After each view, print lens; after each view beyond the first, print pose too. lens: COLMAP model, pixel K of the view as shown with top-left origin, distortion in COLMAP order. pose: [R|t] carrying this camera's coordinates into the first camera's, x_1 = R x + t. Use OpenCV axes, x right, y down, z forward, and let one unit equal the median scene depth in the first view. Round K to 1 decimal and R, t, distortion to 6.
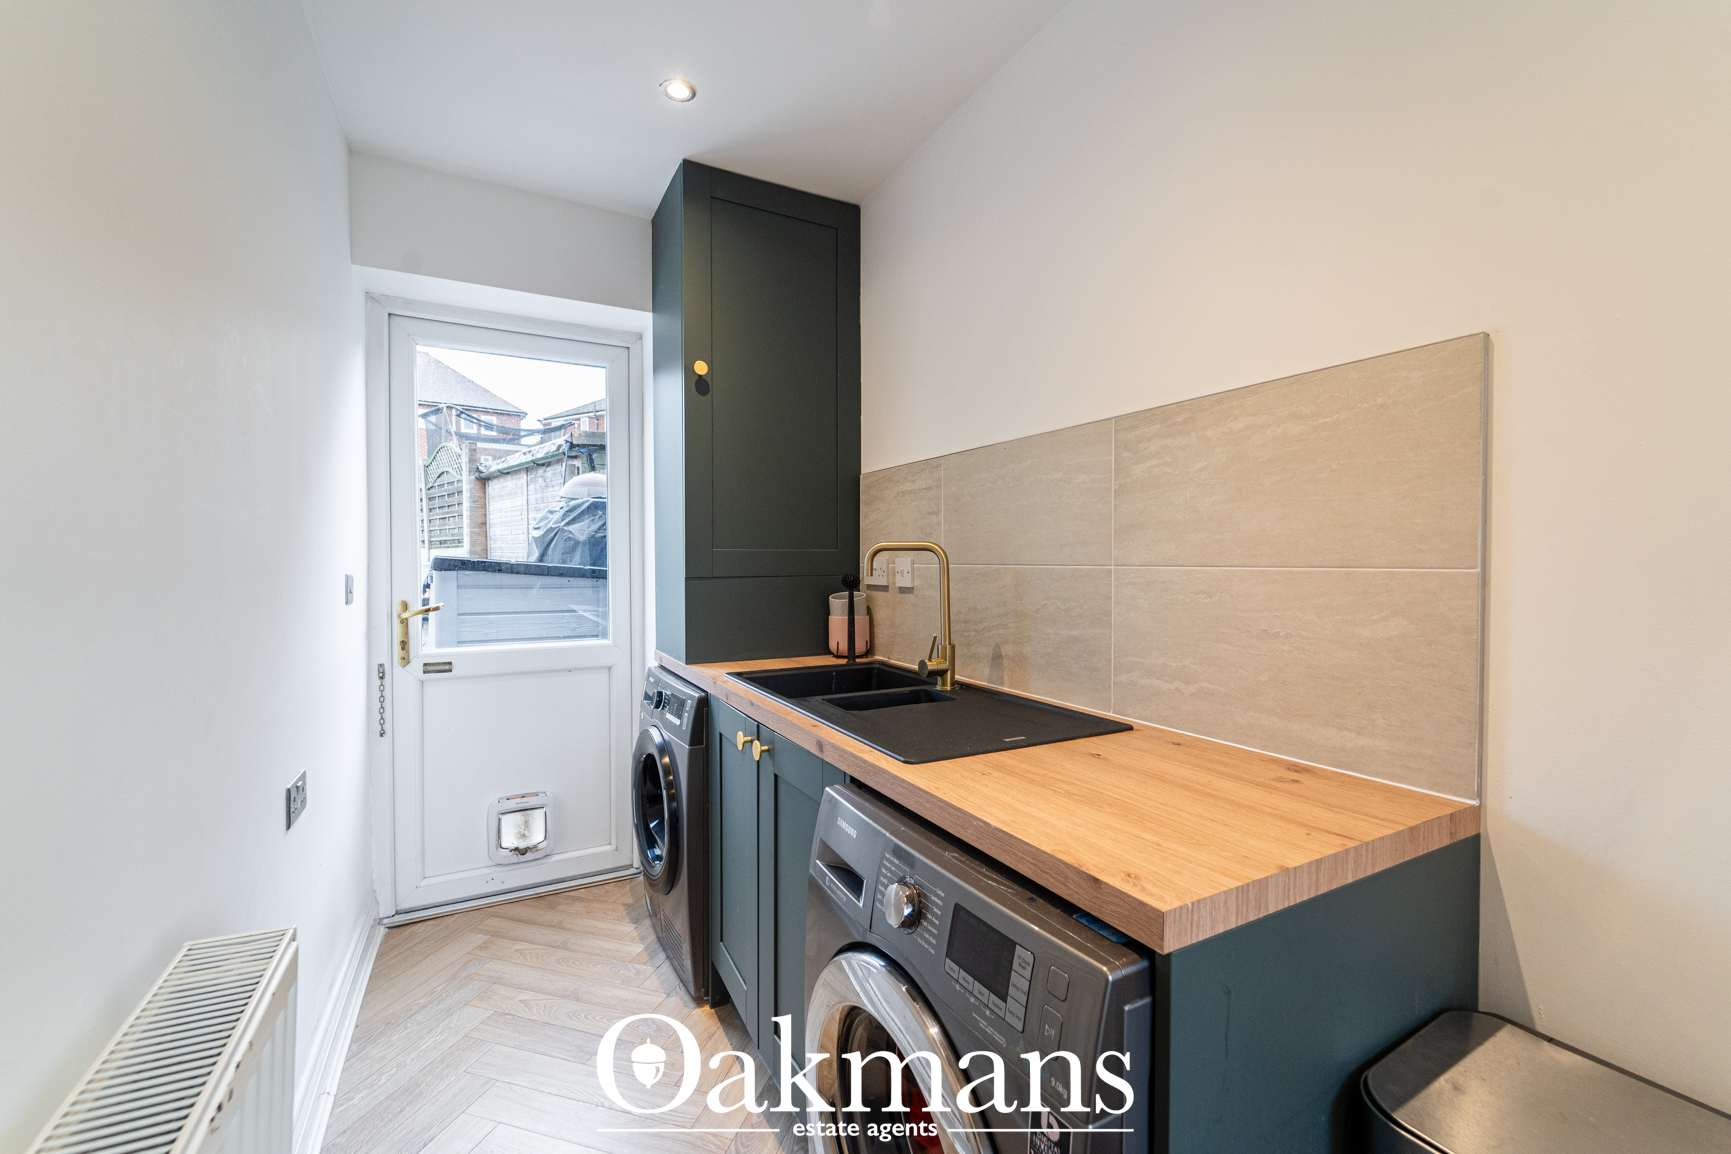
lens RADIAL K [[703.4, 0, 870.1], [0, 703.4, 580.3], [0, 0, 1]] dist [0.002701, -0.000348]
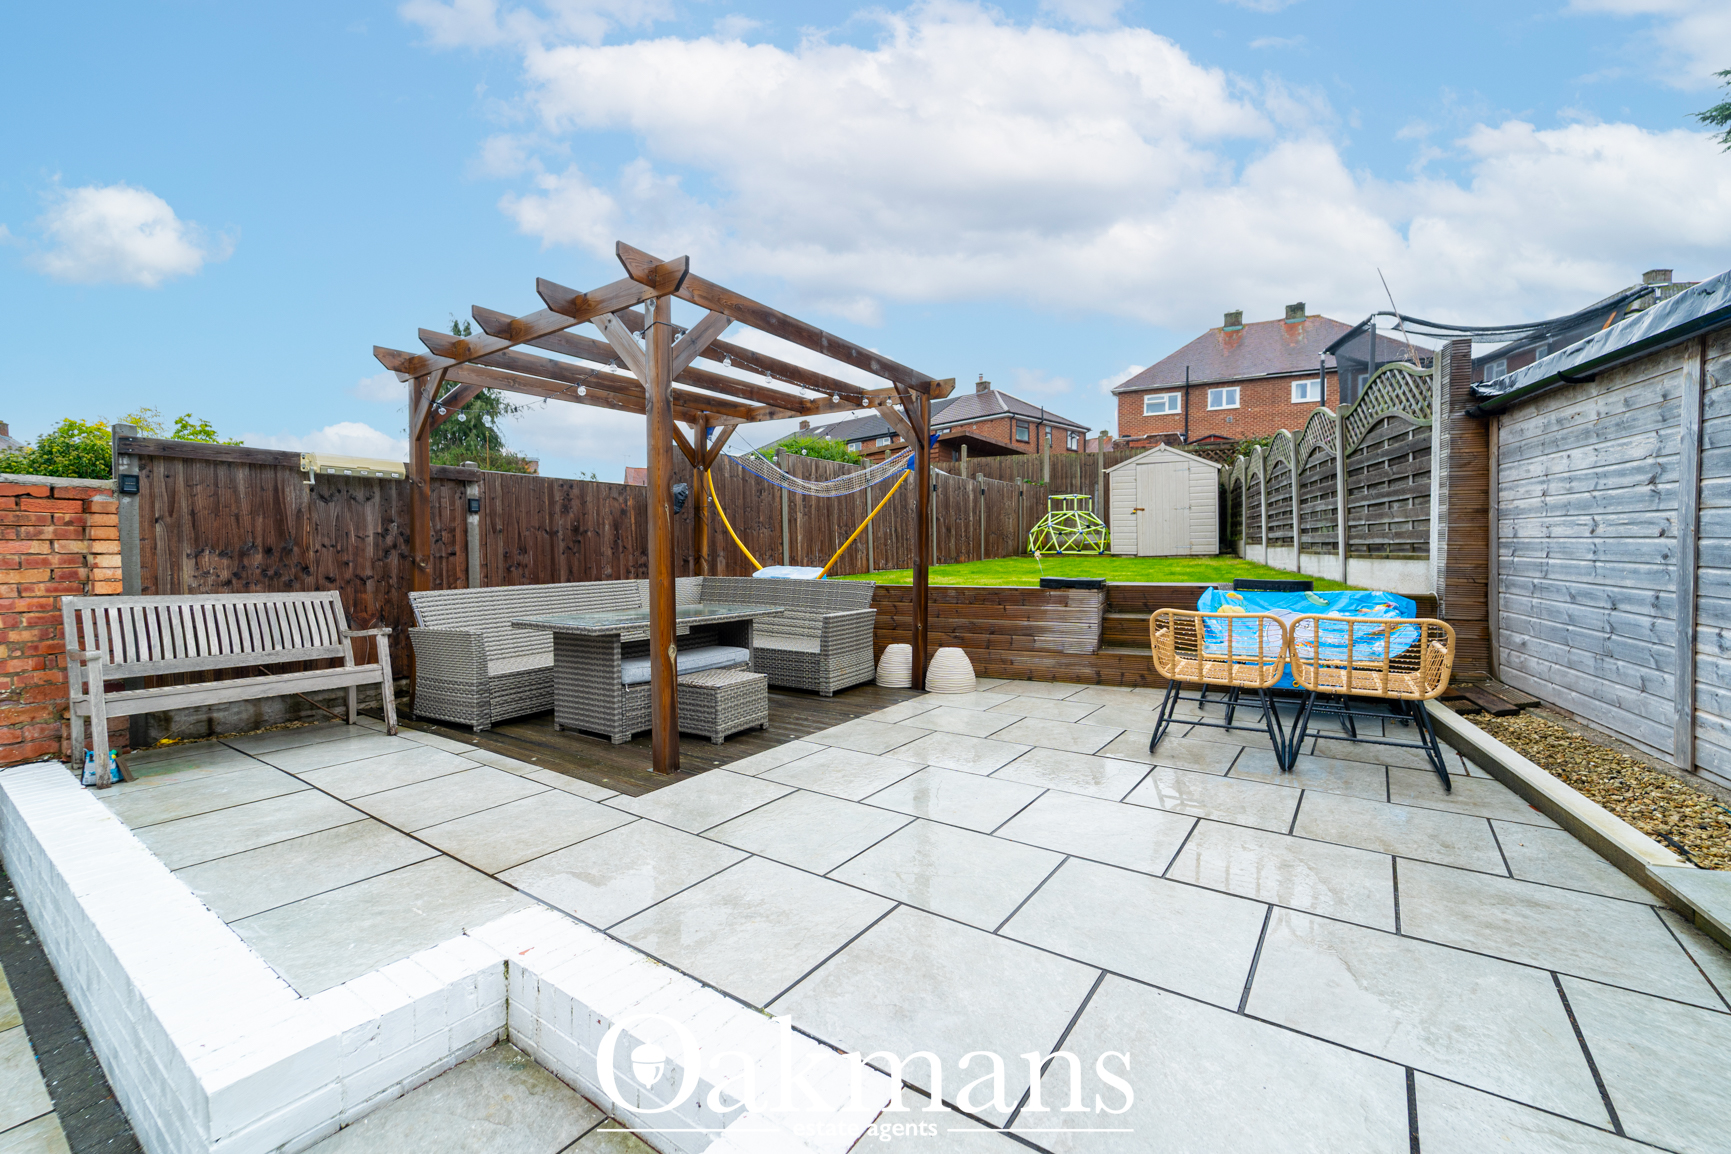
lens RADIAL K [[703.4, 0, 866.0], [0, 703.4, 575.1], [0, 0, 1]] dist [0.002701, -0.000348]
pose [[0.442017, 0.015146, -0.896879, -0.308915], [0.004885, 0.999802, 0.019291, -0.048796], [0.896993, -0.012908, 0.441856, 0.424845]]
